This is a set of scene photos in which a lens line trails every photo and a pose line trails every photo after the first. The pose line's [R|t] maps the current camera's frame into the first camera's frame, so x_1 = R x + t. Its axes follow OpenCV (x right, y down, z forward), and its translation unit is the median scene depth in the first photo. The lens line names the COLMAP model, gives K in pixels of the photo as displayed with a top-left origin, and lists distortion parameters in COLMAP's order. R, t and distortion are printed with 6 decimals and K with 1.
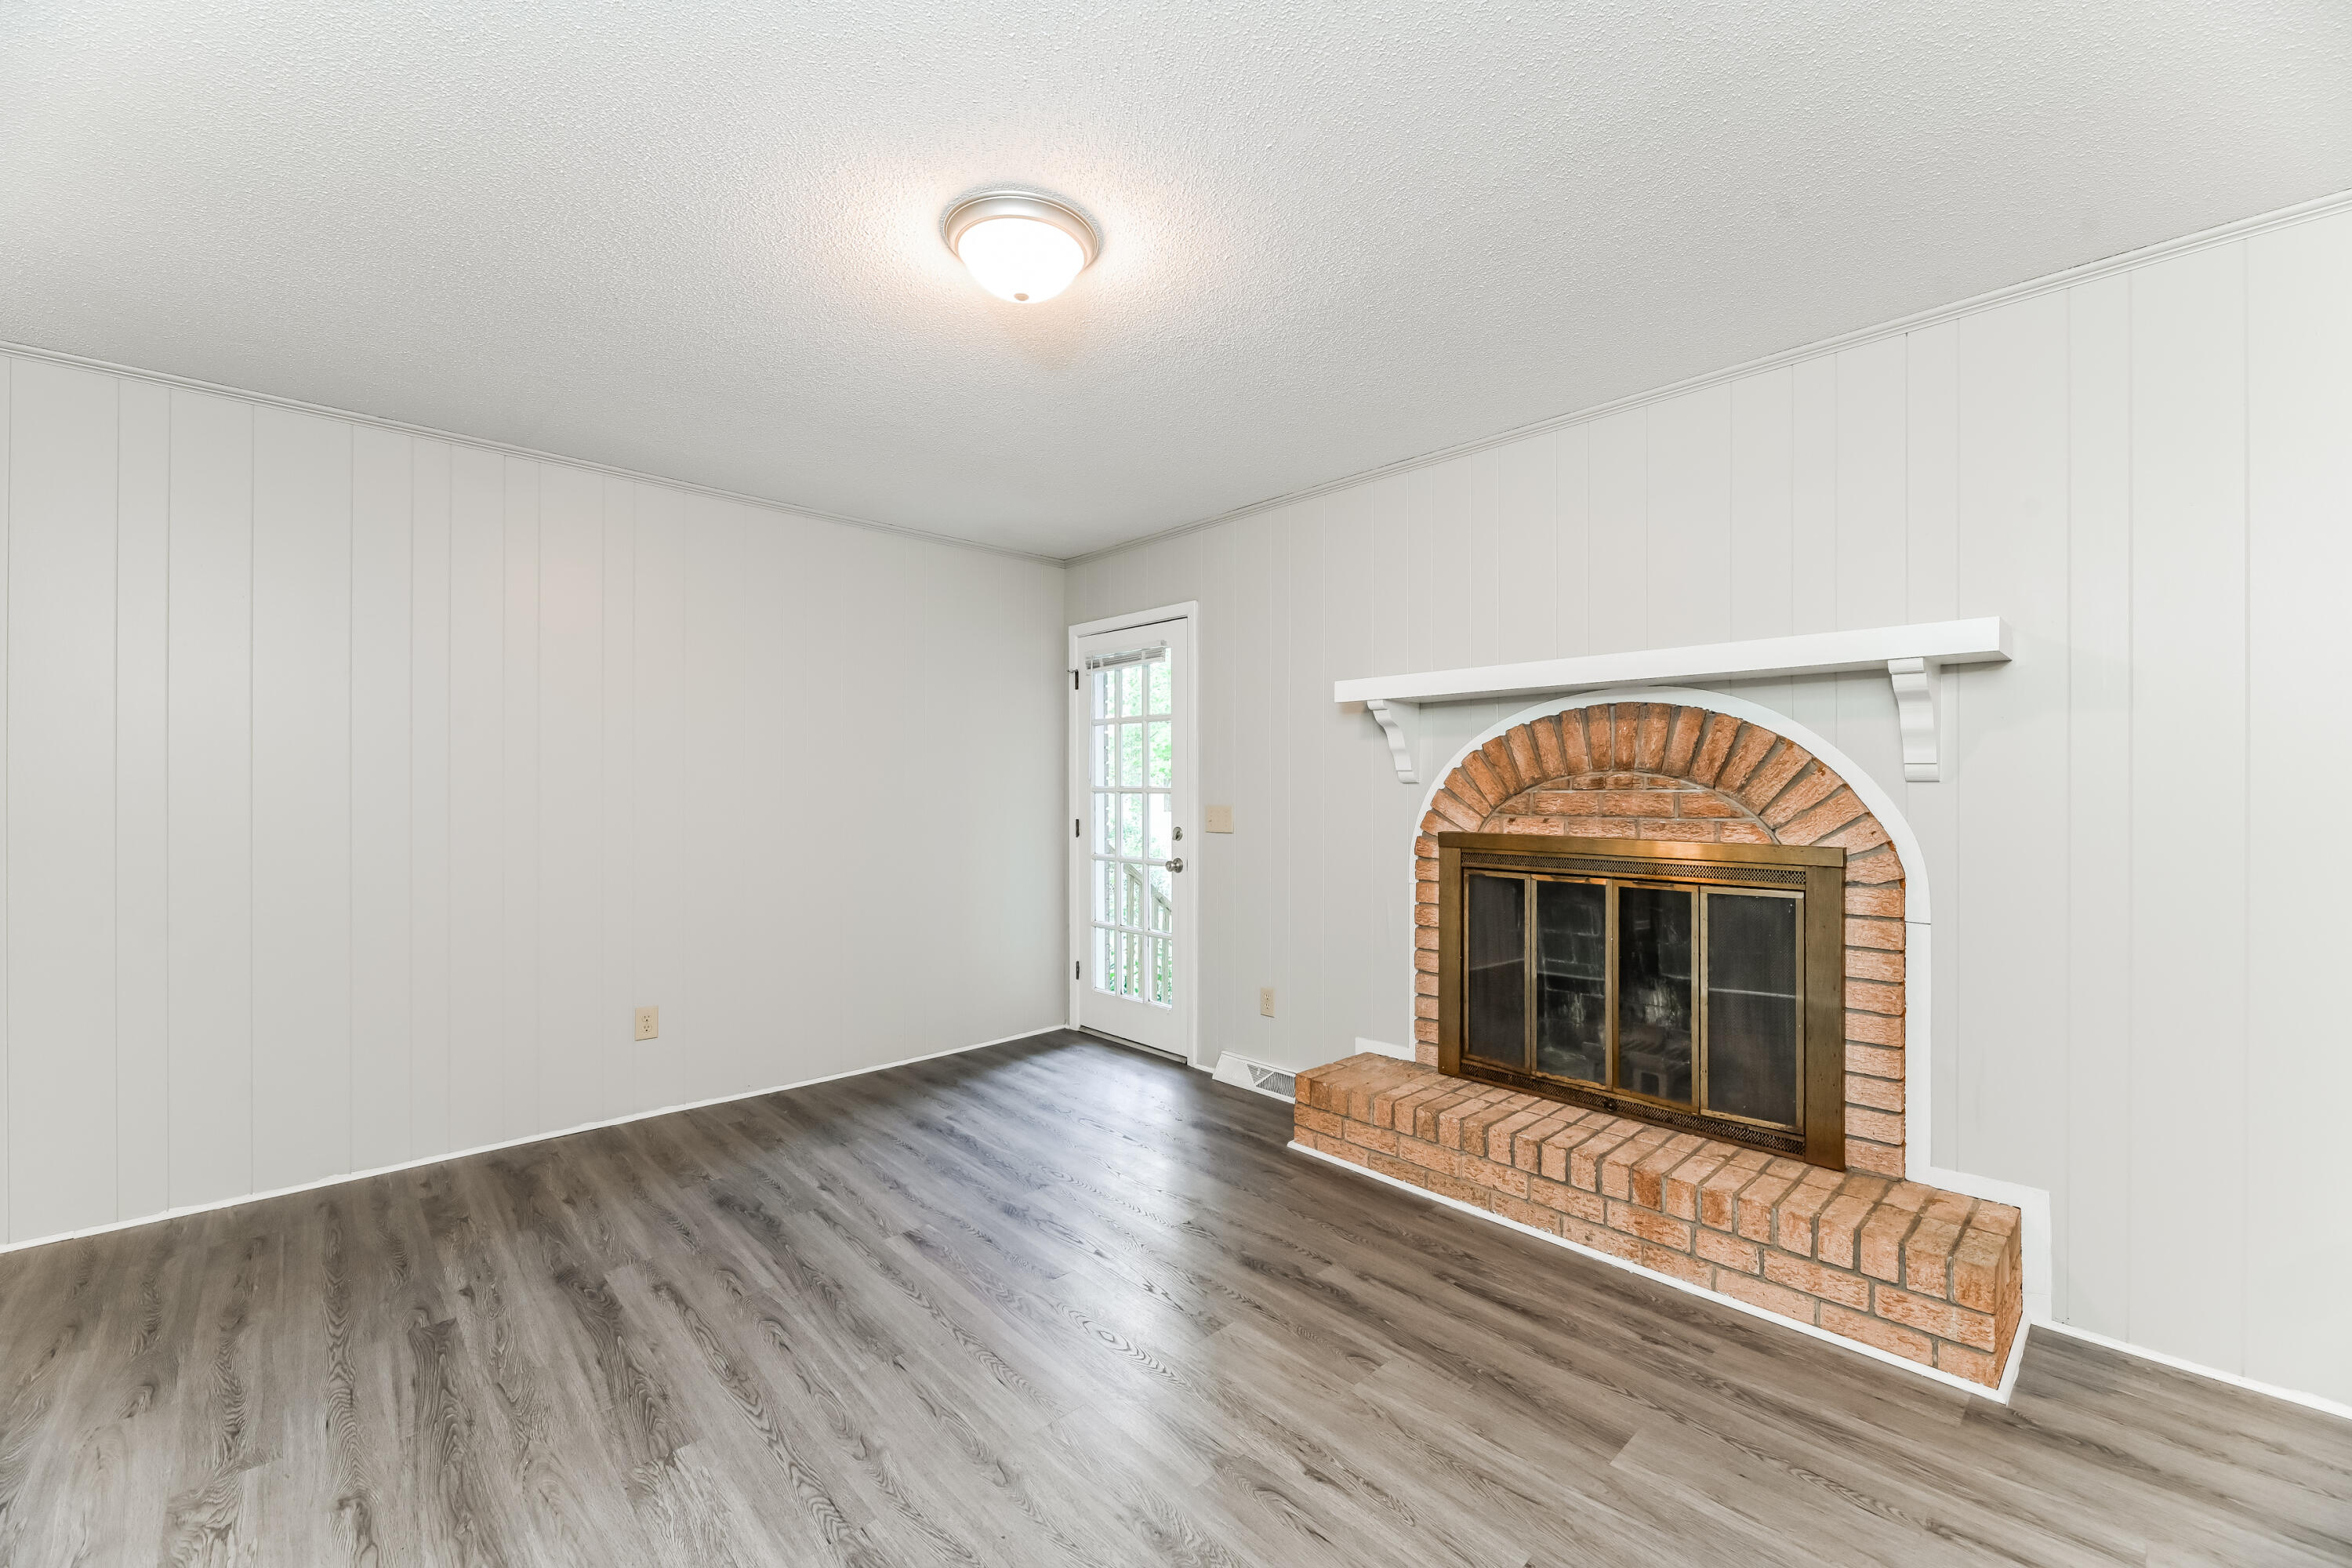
lens RADIAL K [[942.3, 0, 1176.0], [0, 942.3, 784.0], [0, 0, 1]] dist [-0.001747, -0.000520]
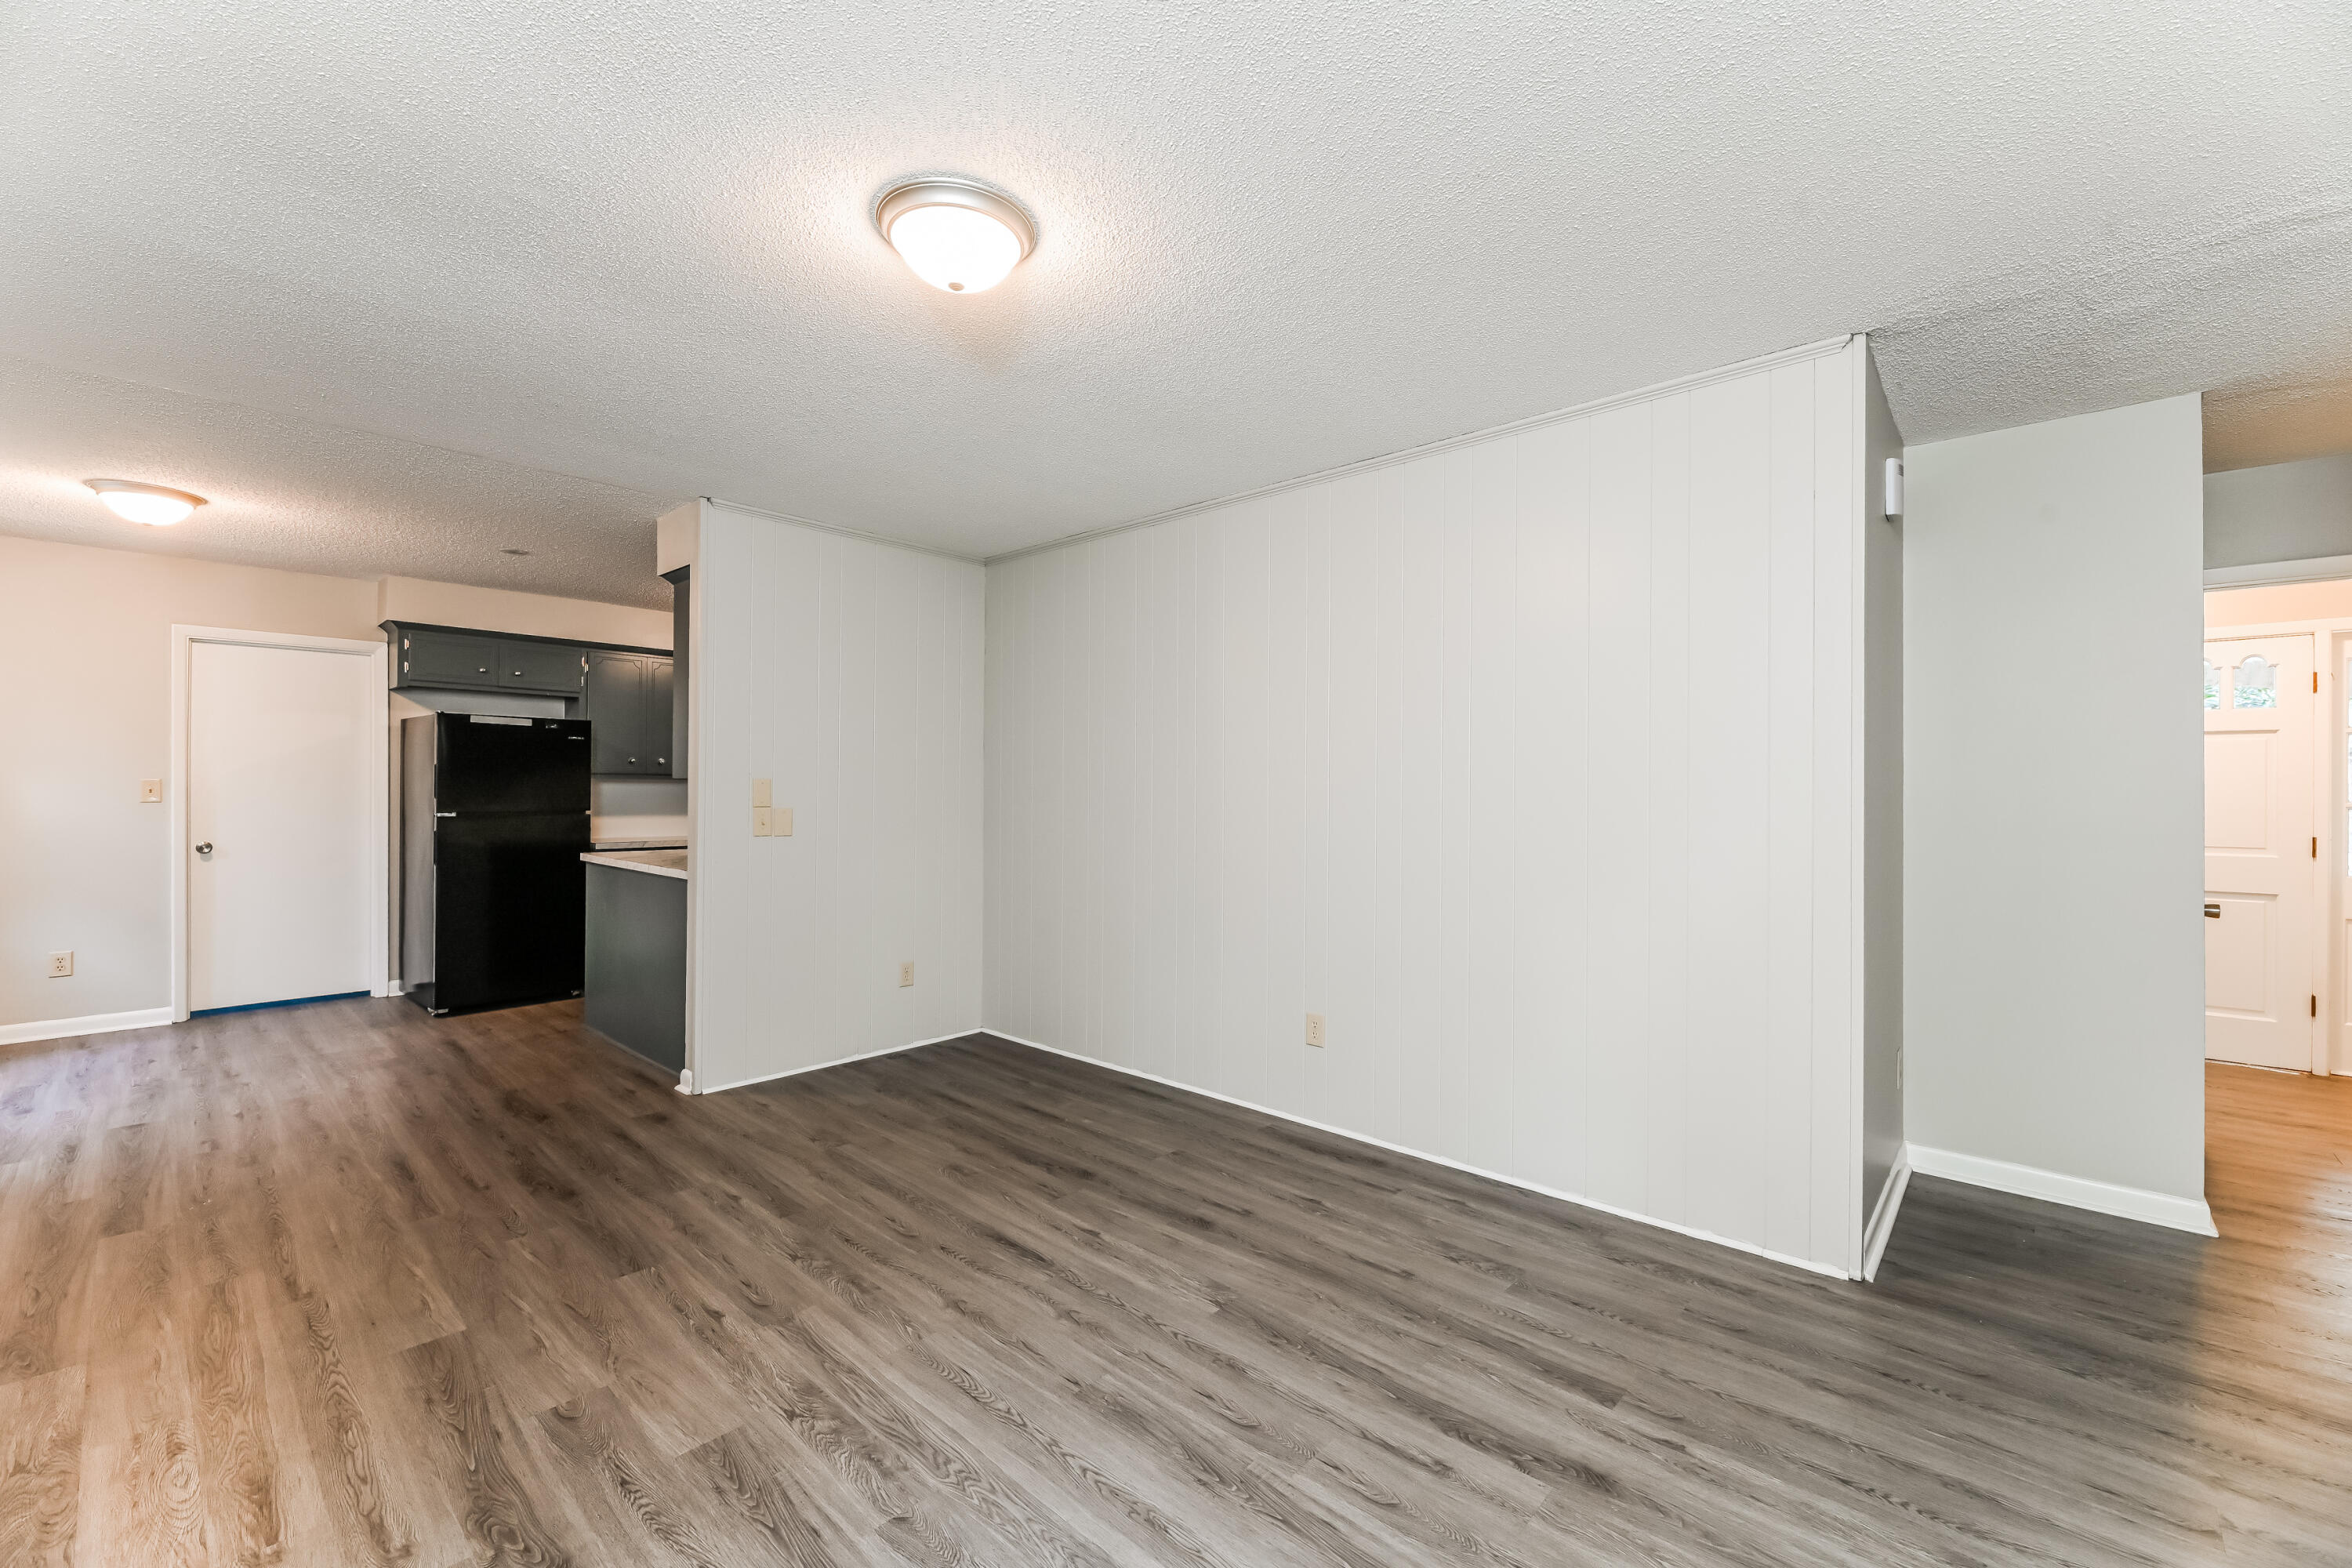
lens RADIAL K [[960.5, 0, 1176.0], [0, 960.5, 784.0], [0, 0, 1]] dist [-0.002712, -0.000821]
pose [[-0.997395, -0.007772, -0.071719, -0.233374], [-0.007025, 0.999919, -0.010657, 0.005531], [0.071796, -0.010126, -0.997368, 1.441716]]
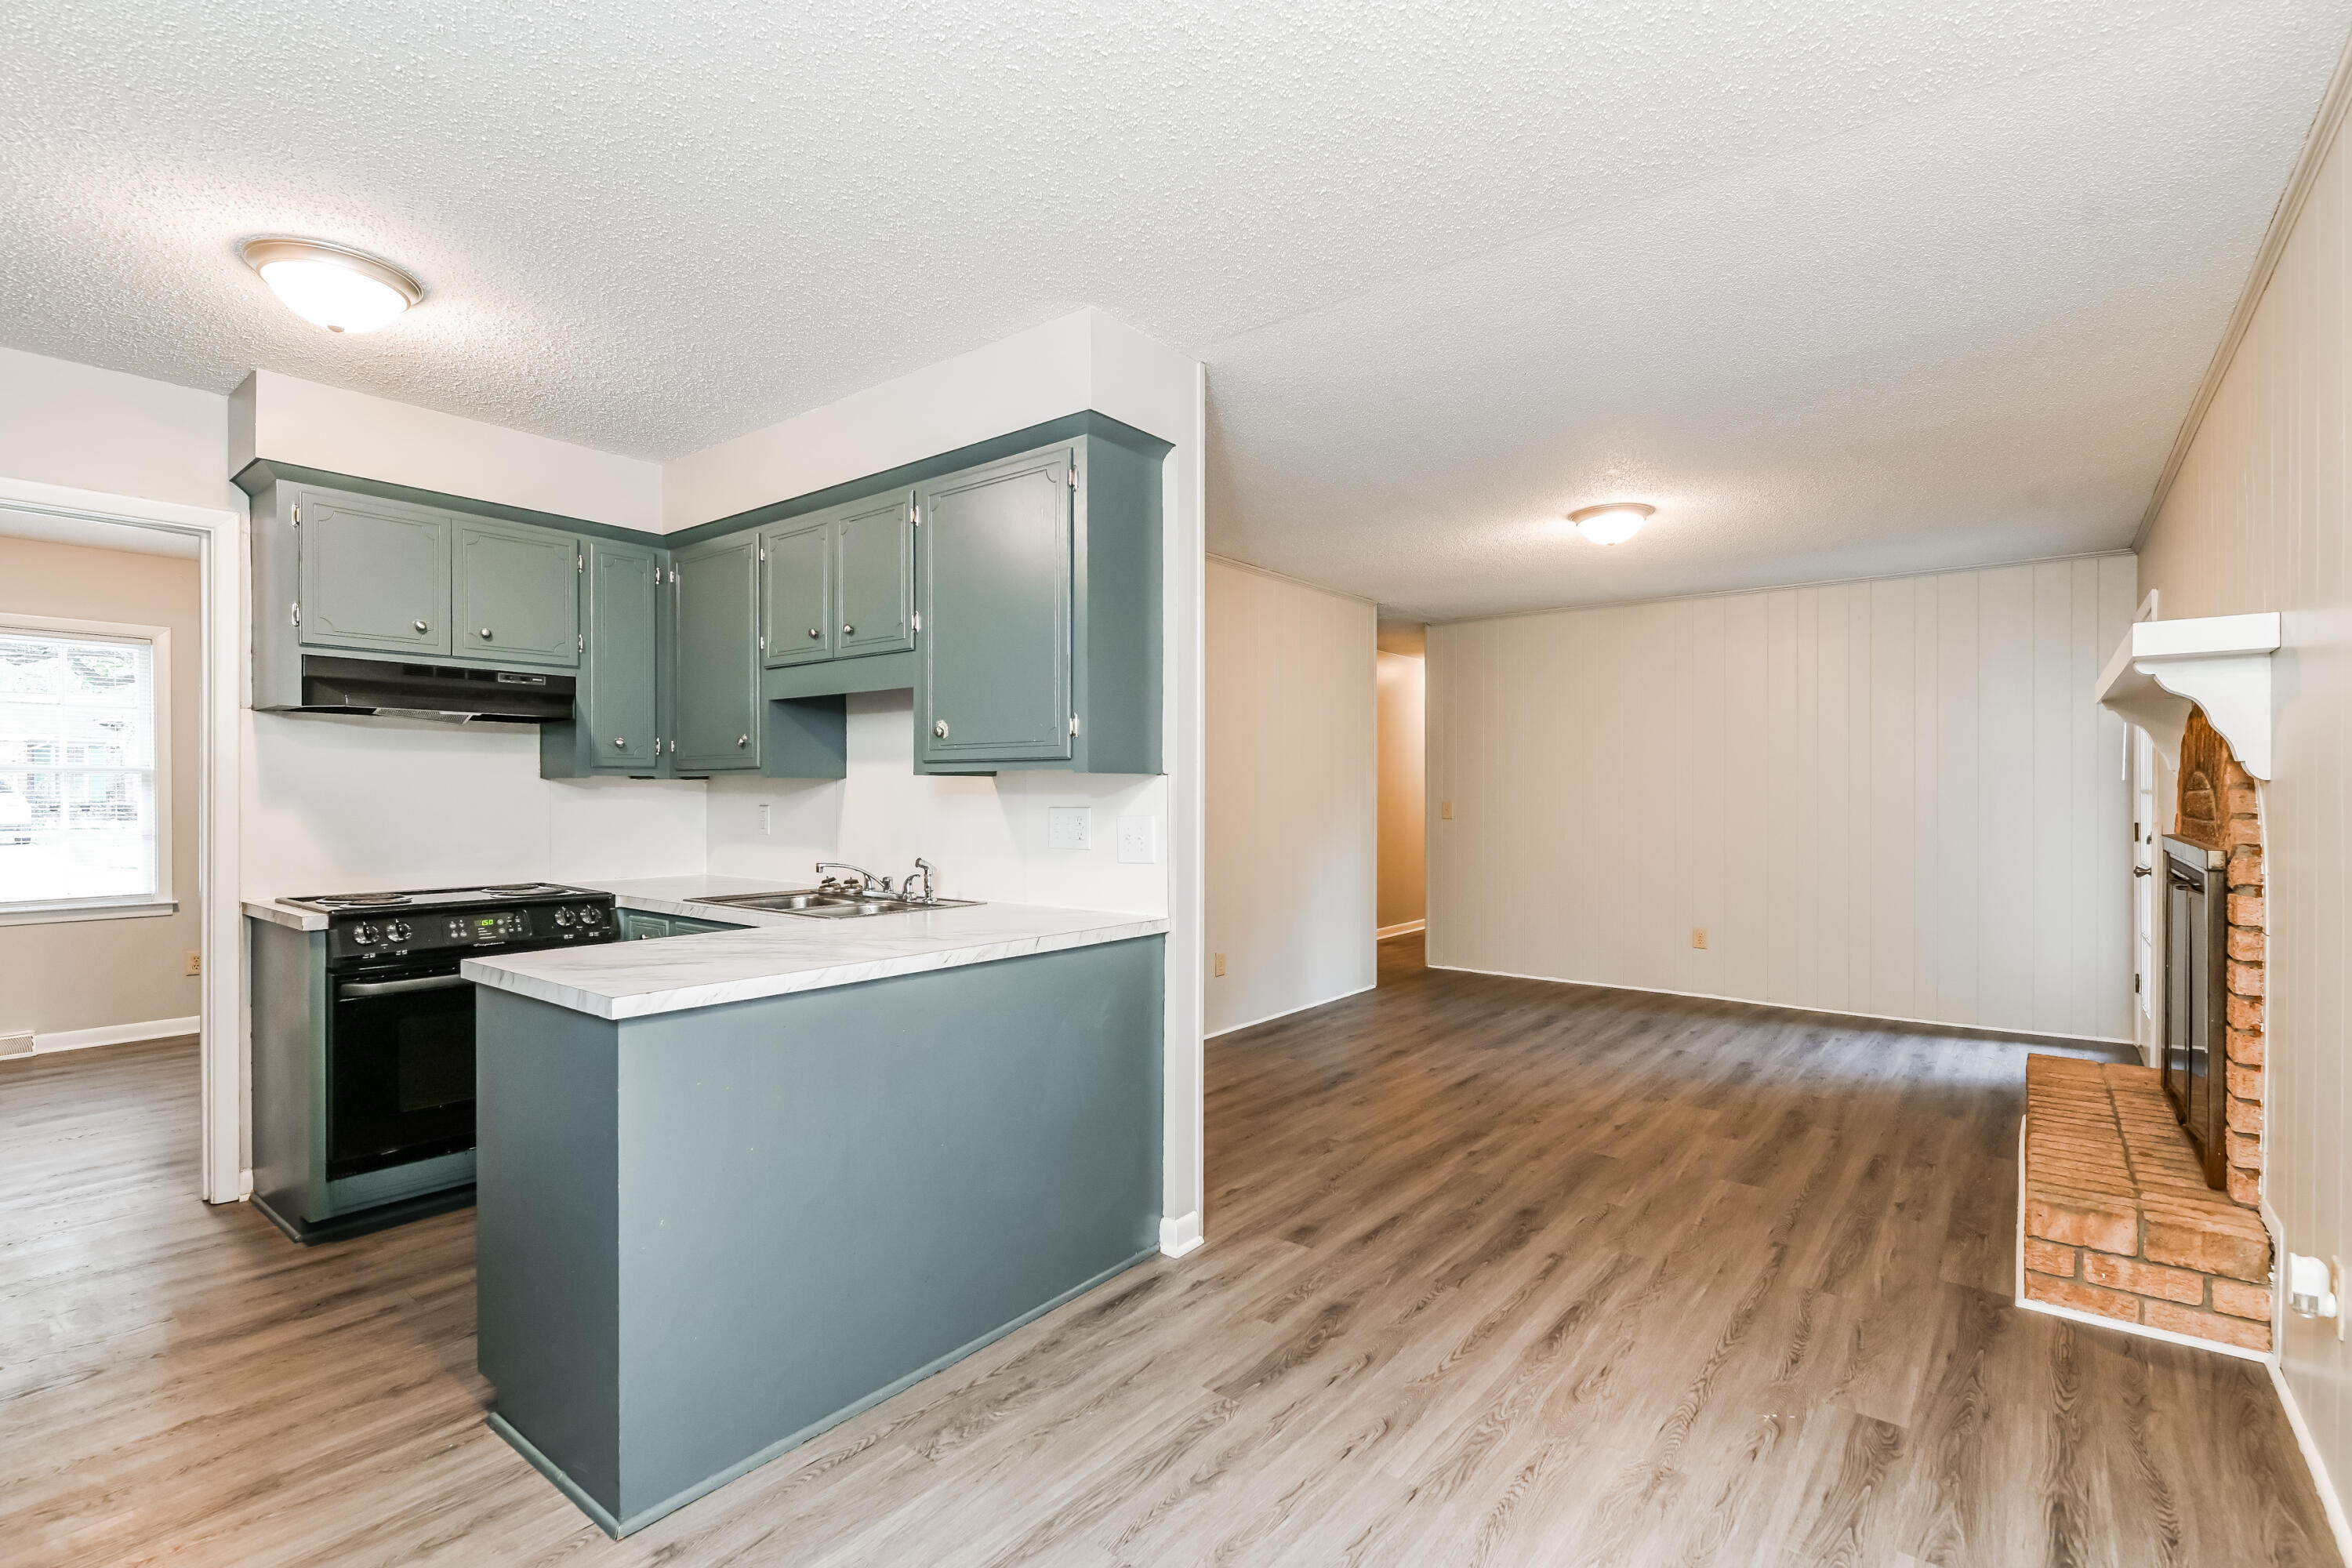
lens RADIAL K [[1082.2, 0, 1176.0], [0, 1082.2, 784.0], [0, 0, 1]] dist [0.001094, 0.000507]
pose [[0.146381, -0.006842, -0.989205, 1.412837], [0.004682, 0.999970, -0.006224, 0.001980], [0.989217, -0.003720, 0.146409, -0.173515]]
